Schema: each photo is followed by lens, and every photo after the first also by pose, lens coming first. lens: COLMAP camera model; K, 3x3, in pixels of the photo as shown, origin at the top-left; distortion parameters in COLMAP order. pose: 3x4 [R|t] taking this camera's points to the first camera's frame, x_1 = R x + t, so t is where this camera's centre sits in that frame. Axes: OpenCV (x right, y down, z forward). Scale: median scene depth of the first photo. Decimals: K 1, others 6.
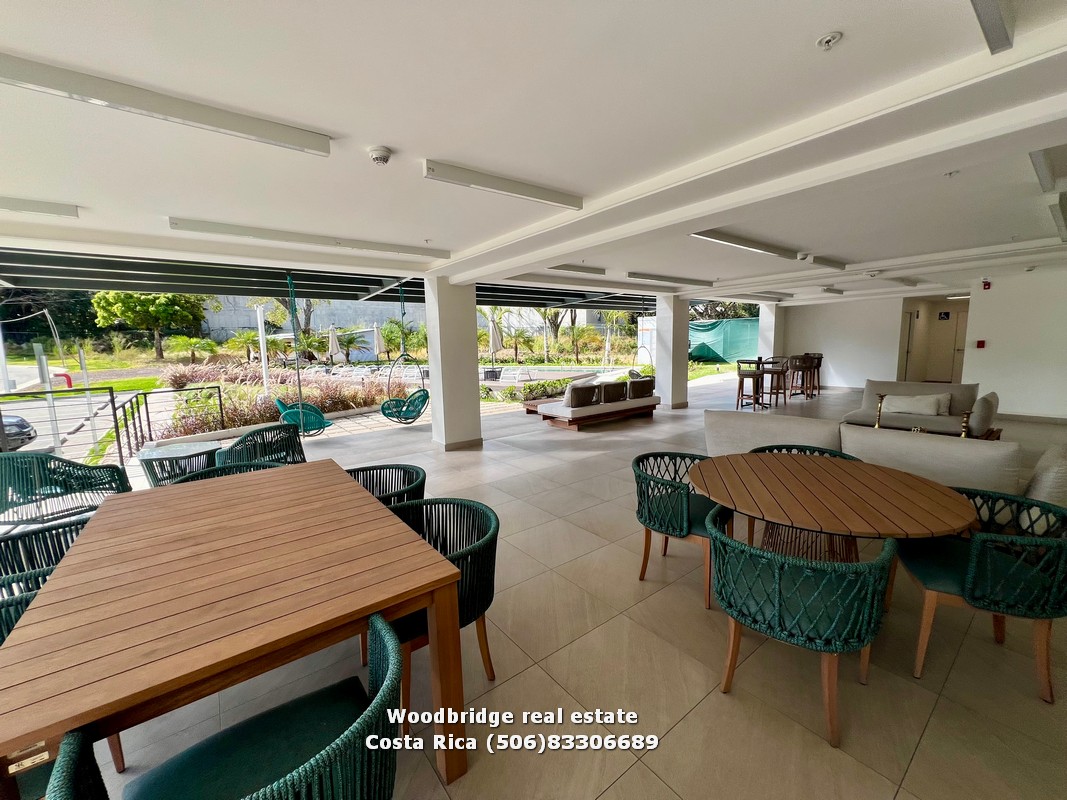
lens RADIAL K [[432.8, 0, 533.7], [0, 432.8, 398.4], [0, 0, 1]] dist [-0.002801, 0.000036]
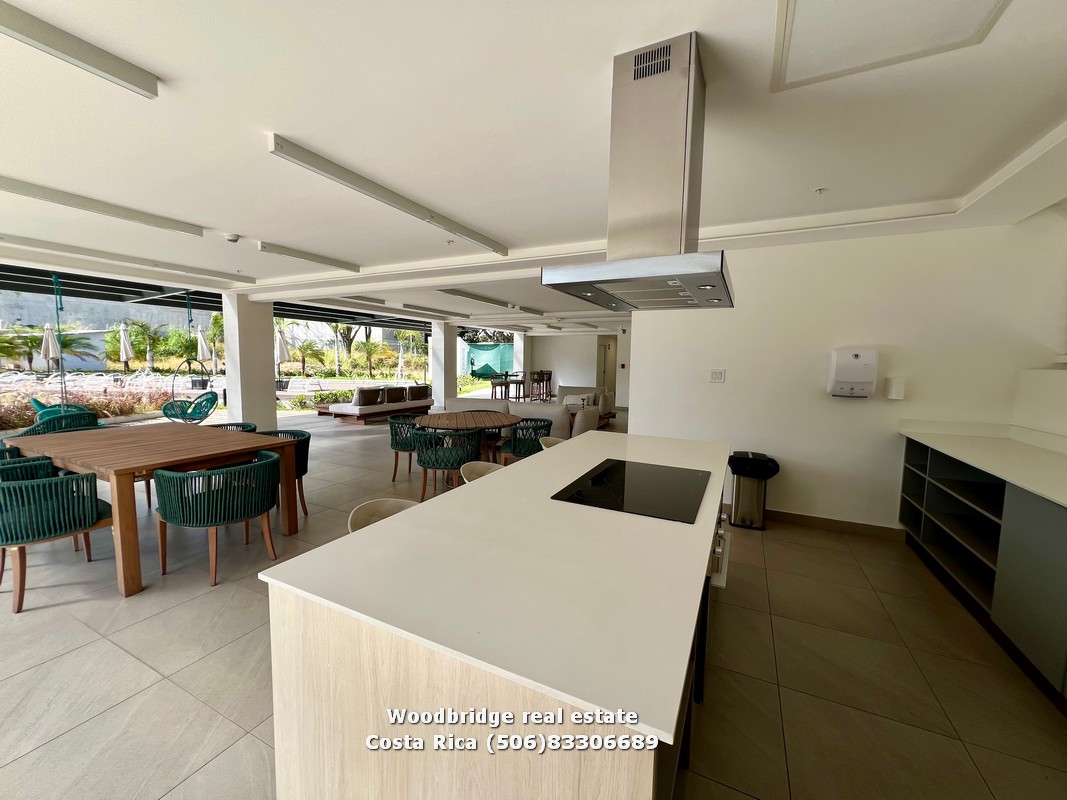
lens RADIAL K [[432.8, 0, 531.7], [0, 432.8, 400.8], [0, 0, 1]] dist [-0.002801, 0.000036]
pose [[0.900717, -0.001851, 0.434403, -0.004247], [0.018077, 0.999284, -0.033224, 0.035173], [-0.434031, 0.037778, 0.900106, -0.211446]]
